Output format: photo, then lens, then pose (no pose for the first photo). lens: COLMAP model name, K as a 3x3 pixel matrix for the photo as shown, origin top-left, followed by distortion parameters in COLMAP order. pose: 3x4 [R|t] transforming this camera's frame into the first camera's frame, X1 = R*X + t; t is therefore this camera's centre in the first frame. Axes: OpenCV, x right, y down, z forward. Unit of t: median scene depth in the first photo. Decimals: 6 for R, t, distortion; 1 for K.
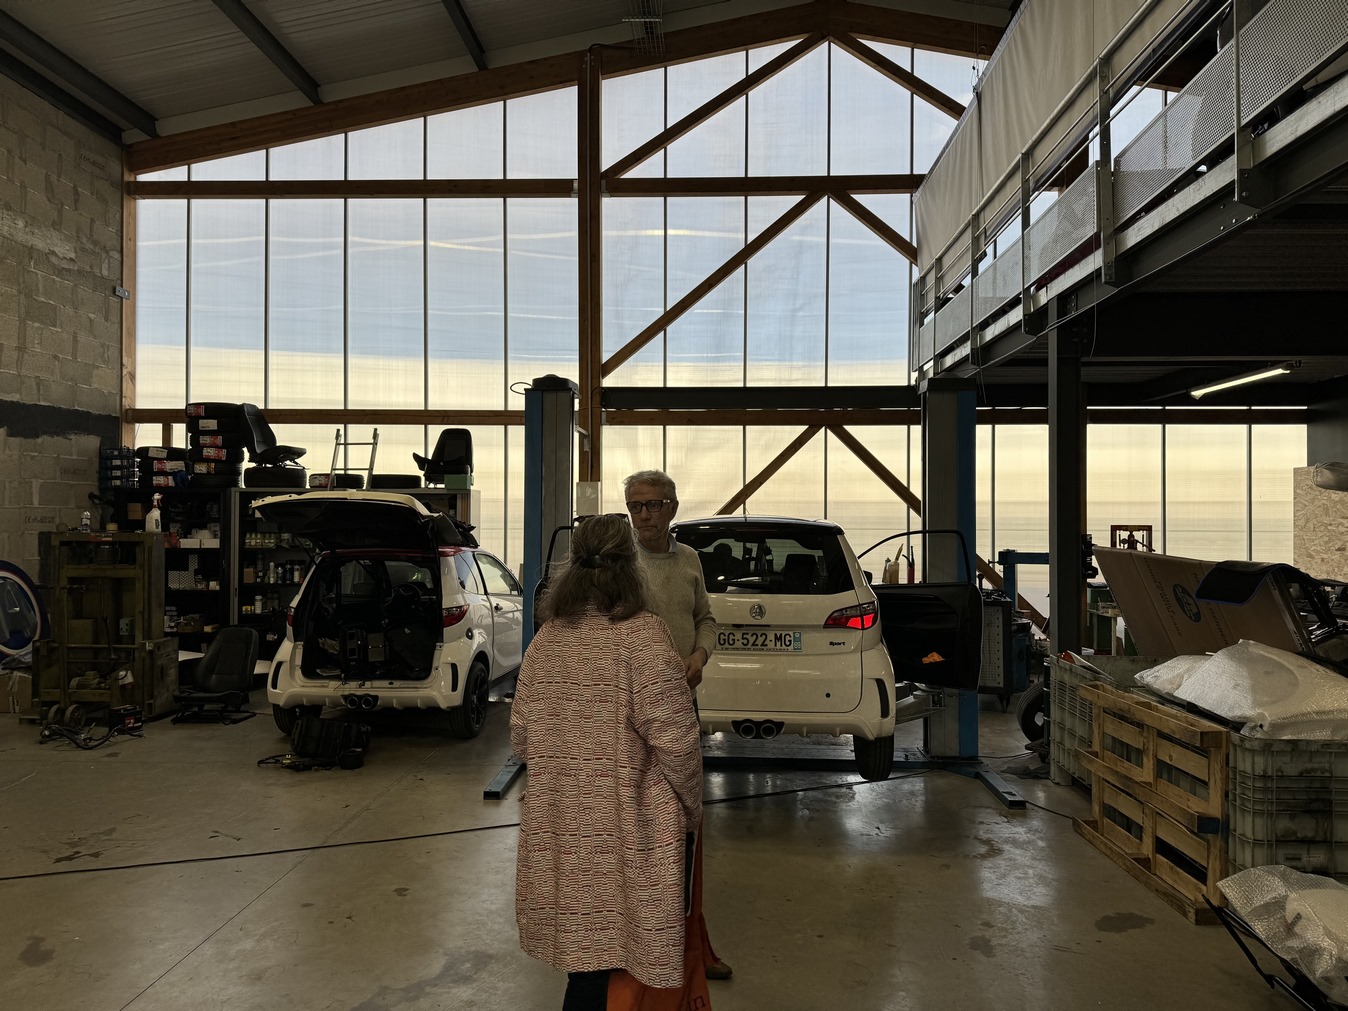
lens RADIAL K [[933.0, 0, 674.1], [0, 933.0, 510.6], [0, 0, 1]] dist [0.000095, -0.000260]
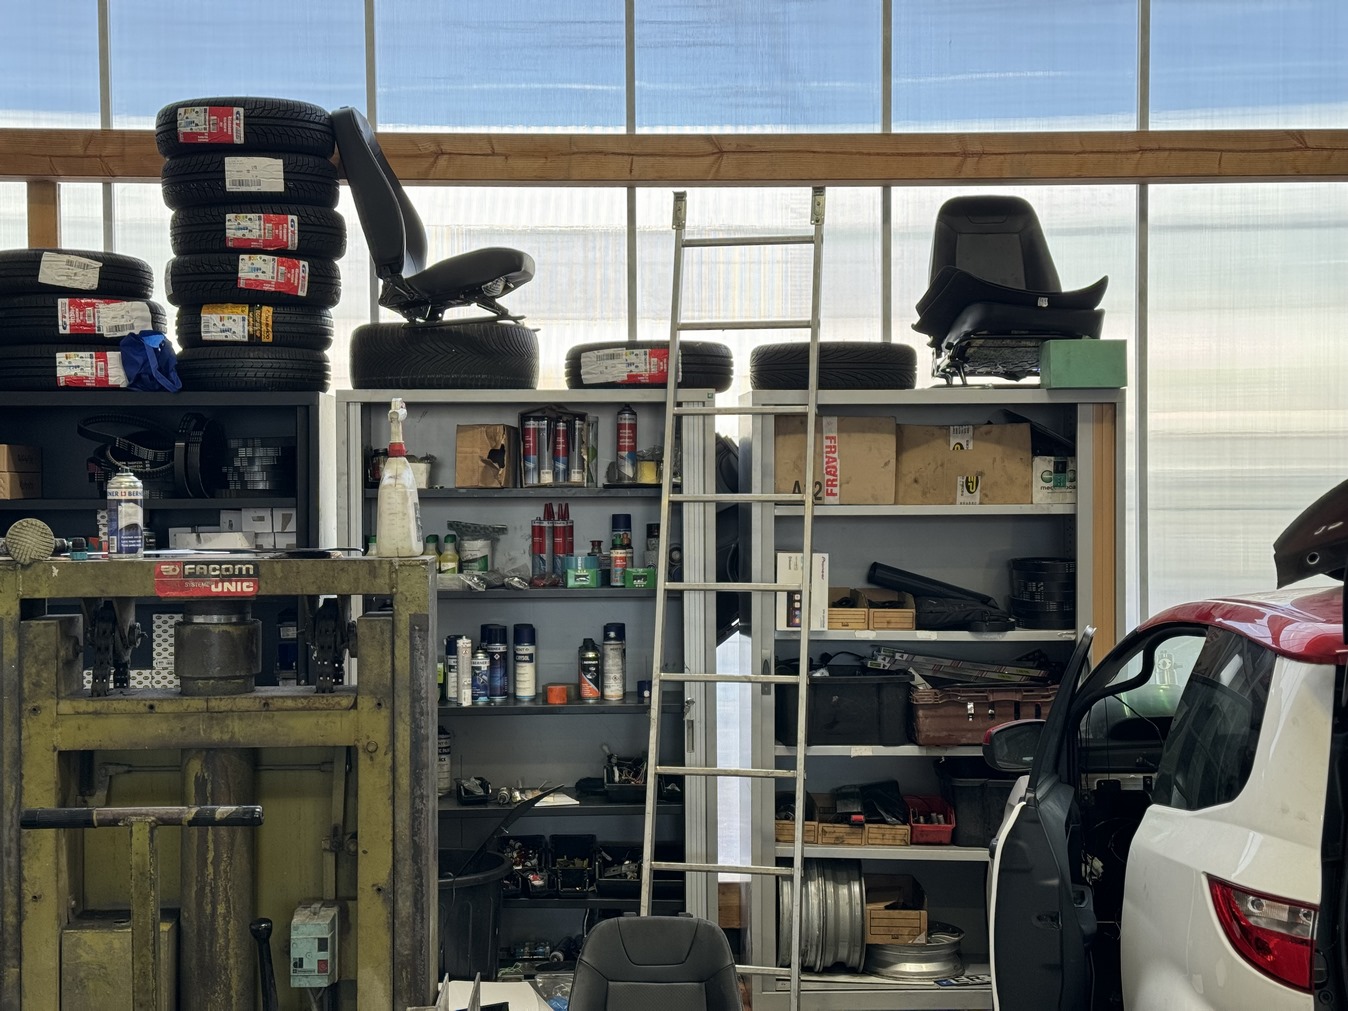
lens RADIAL K [[1909.9, 0, 673.3], [0, 1909.9, 503.8], [0, 0, 1]] dist [0.174342, 0.000000]
pose [[0.998487, -0.012001, 0.053670, -0.399219], [0.010817, 0.999693, 0.022291, -0.000807], [-0.053921, -0.021677, 0.998310, 0.381596]]
